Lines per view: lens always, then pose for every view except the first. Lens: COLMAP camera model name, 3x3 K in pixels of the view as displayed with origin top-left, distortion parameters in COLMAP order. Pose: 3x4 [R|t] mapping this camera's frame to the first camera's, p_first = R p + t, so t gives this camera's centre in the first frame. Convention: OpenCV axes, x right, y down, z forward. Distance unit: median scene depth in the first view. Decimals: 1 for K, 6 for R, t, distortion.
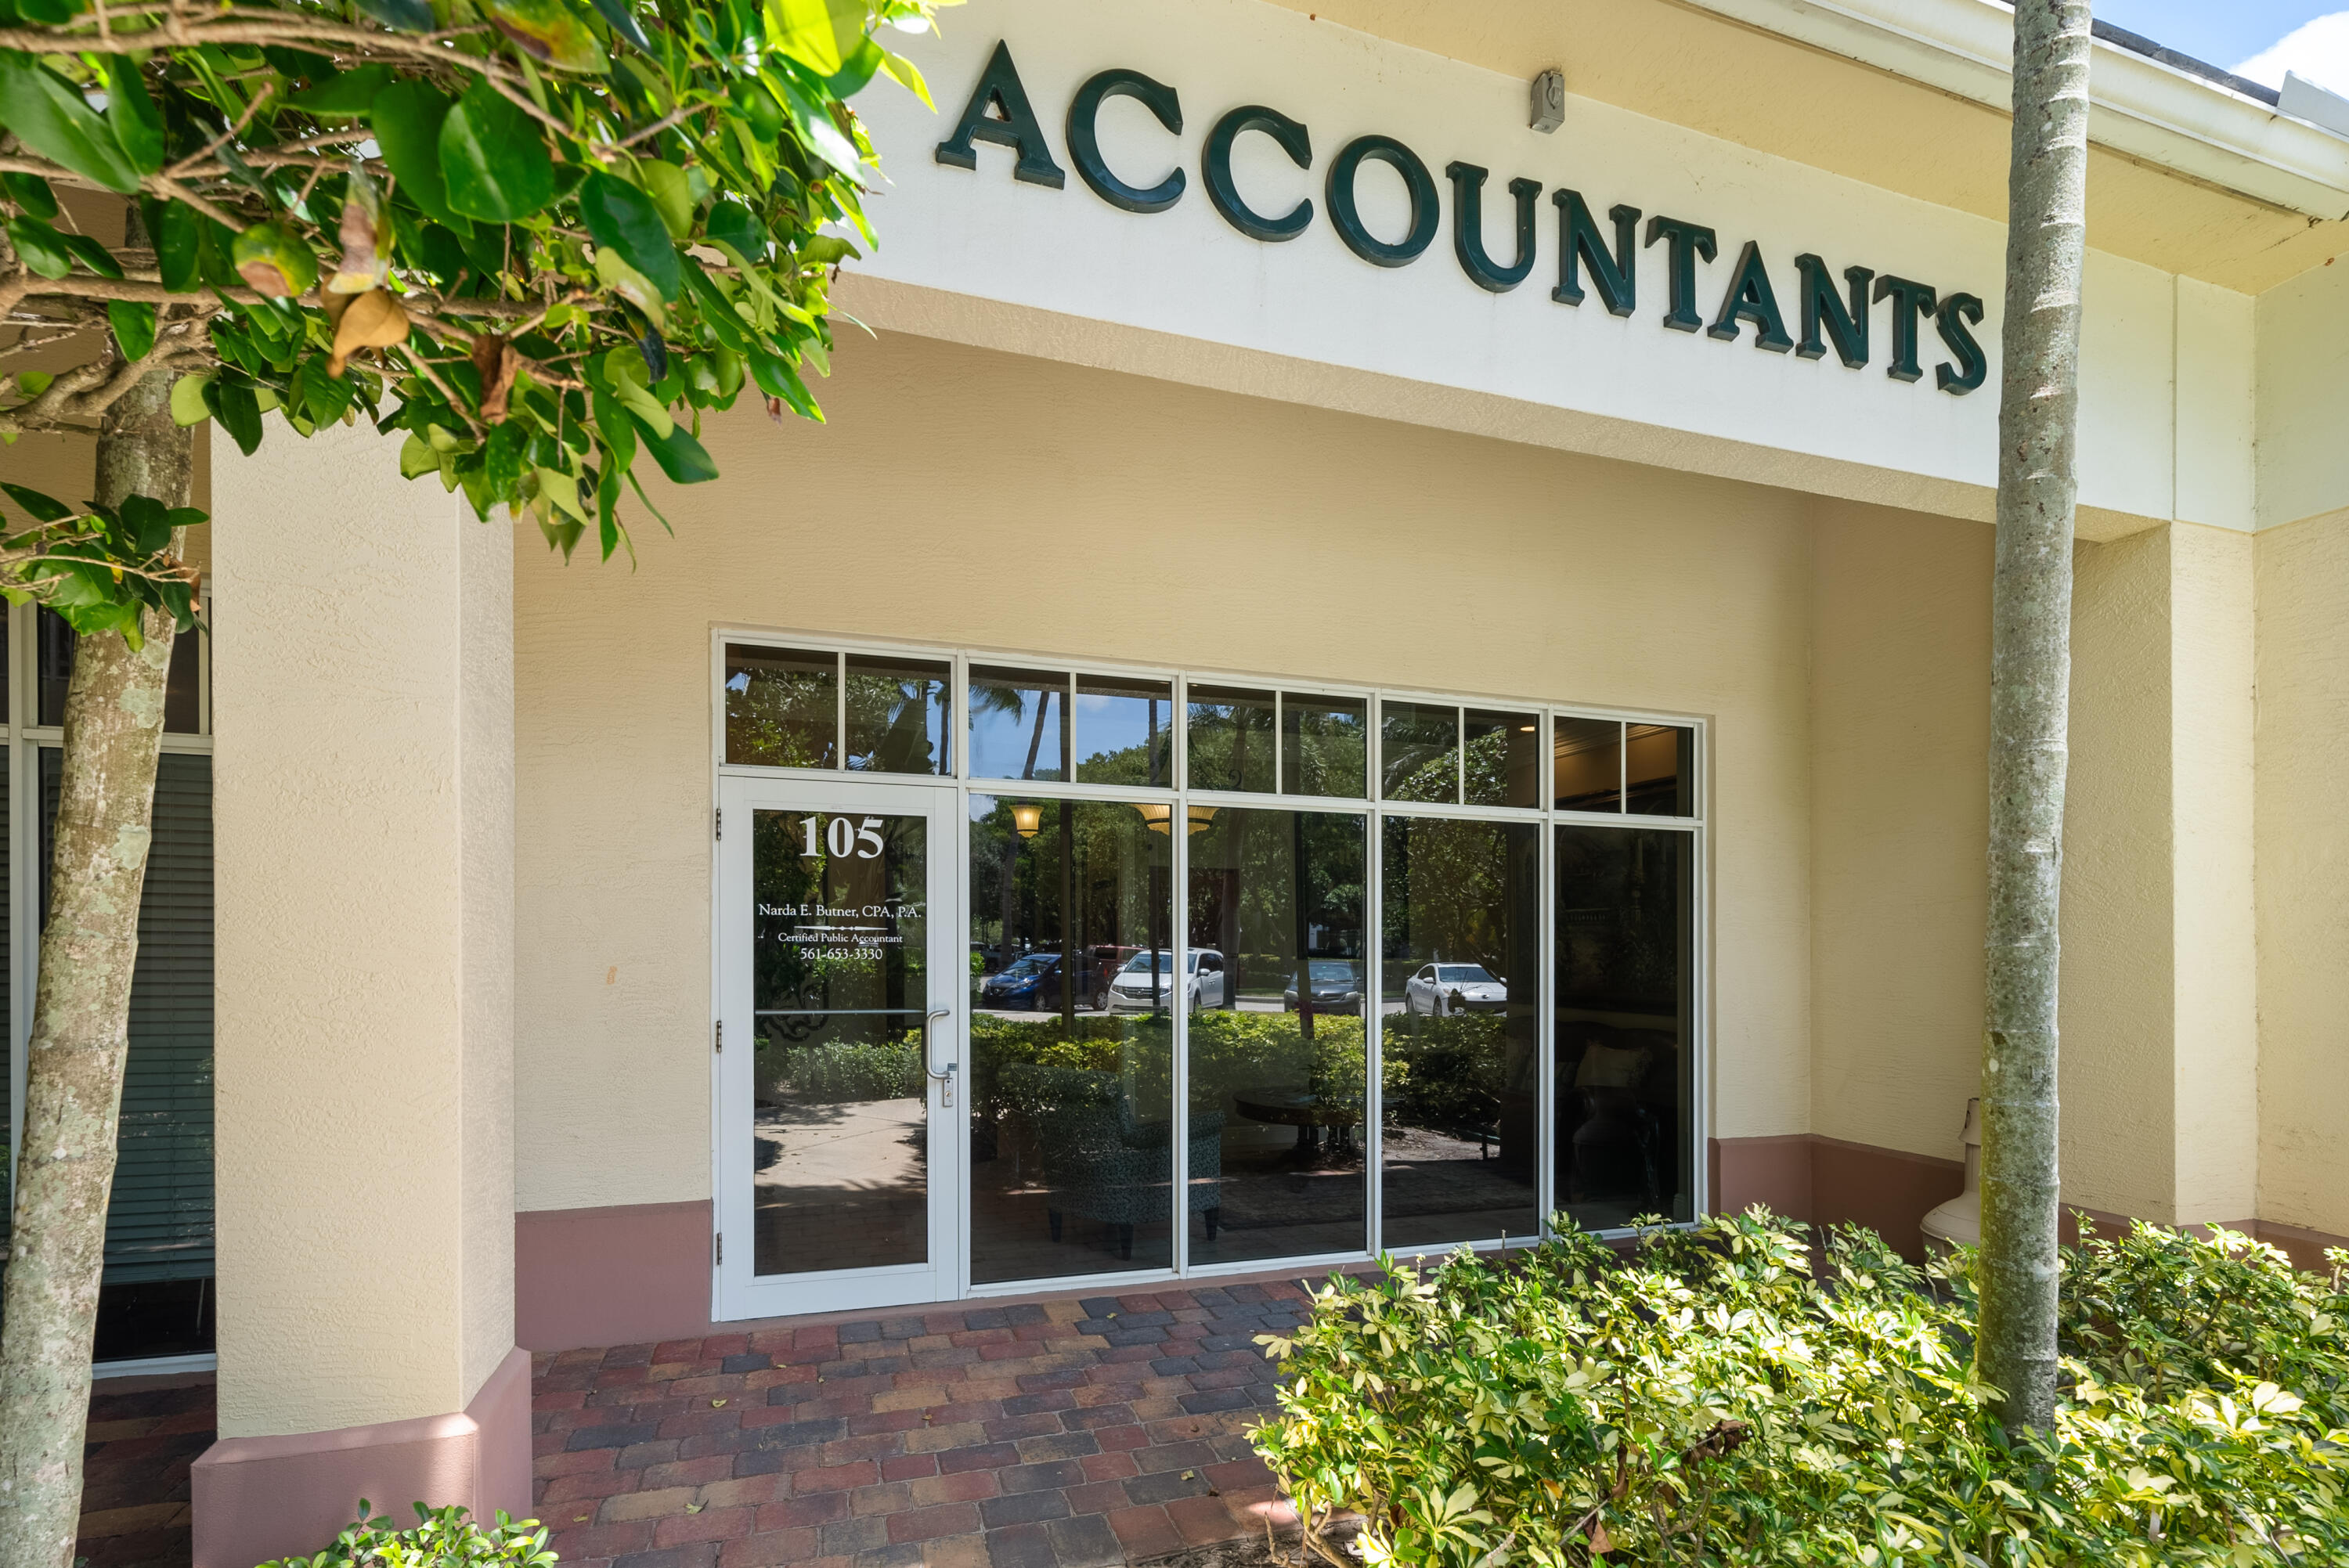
lens RADIAL K [[1082.9, 0, 1181.7], [0, 1082.9, 862.3], [0, 0, 1]] dist [-0.001714, -0.000012]
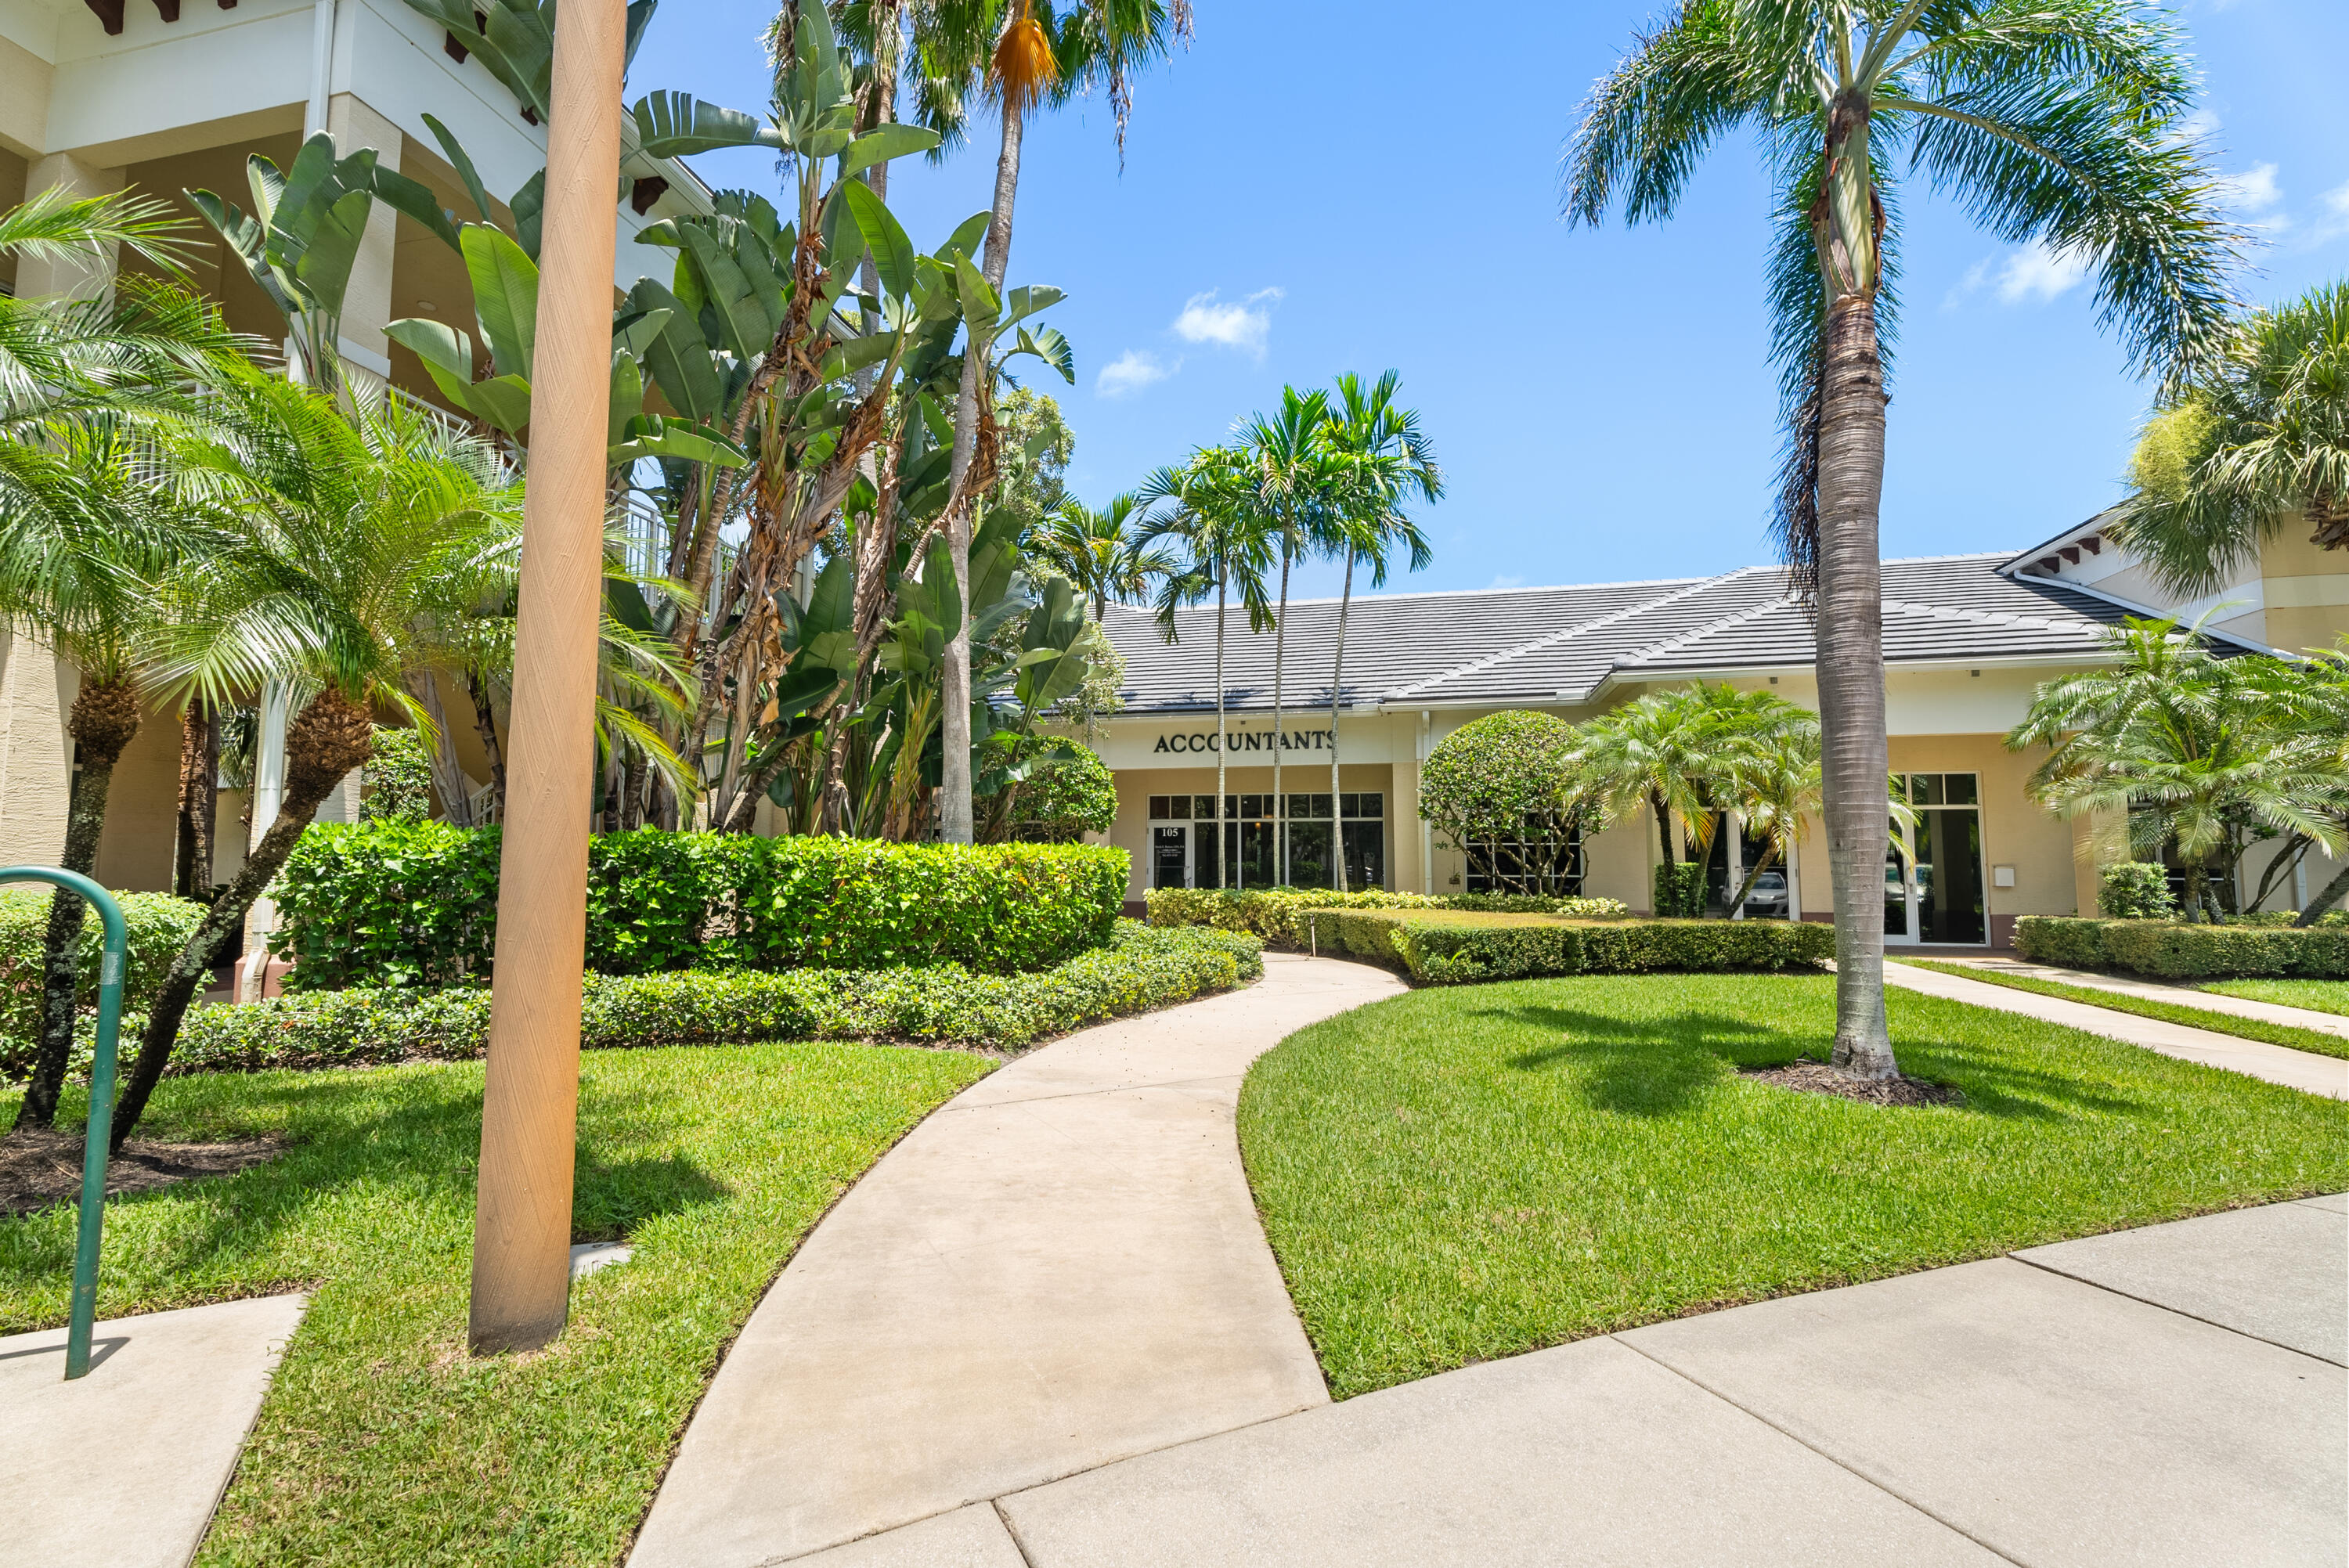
lens RADIAL K [[1051.3, 0, 1174.5], [0, 1051.3, 784.0], [0, 0, 1]] dist [0.006755, 0.000469]
pose [[0.859915, -0.044048, -0.508533, 2.968520], [0.024630, 0.998690, -0.044855, -0.036077], [0.509843, 0.026046, 0.859873, -4.342716]]
